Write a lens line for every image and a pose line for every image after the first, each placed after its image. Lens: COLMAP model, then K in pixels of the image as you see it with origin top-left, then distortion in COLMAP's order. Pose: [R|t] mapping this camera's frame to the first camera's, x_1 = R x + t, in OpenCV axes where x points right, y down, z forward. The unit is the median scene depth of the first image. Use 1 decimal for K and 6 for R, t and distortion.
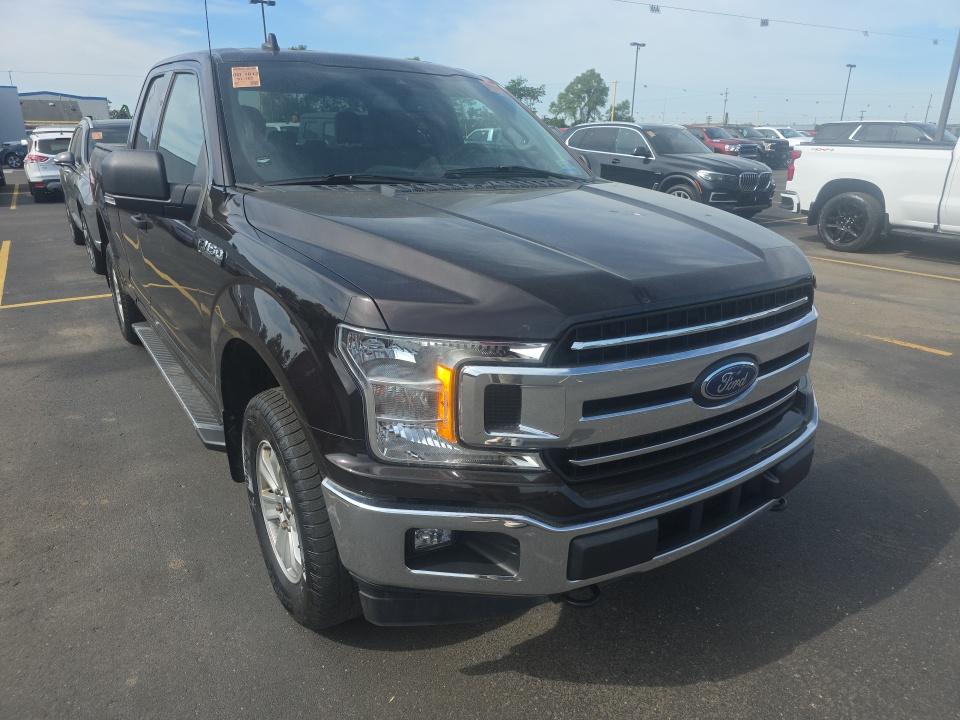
lens RADIAL K [[646.1, 0, 480.0], [0, 646.1, 360.0], [0, 0, 1]] dist [0.070442, -0.068863]
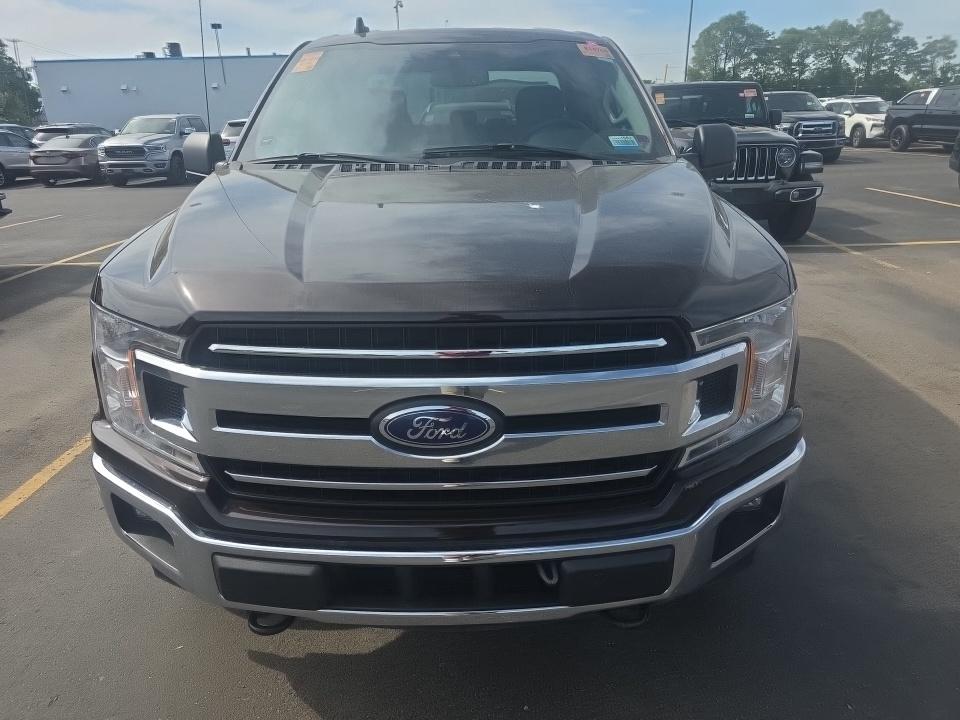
lens RADIAL K [[646.1, 0, 480.0], [0, 646.1, 360.0], [0, 0, 1]] dist [0.070442, -0.068863]
pose [[0.828121, 0.174360, -0.532742, 0.850314], [-0.154956, 0.984565, 0.081364, -0.122137], [0.538706, 0.015173, 0.842357, 0.388399]]
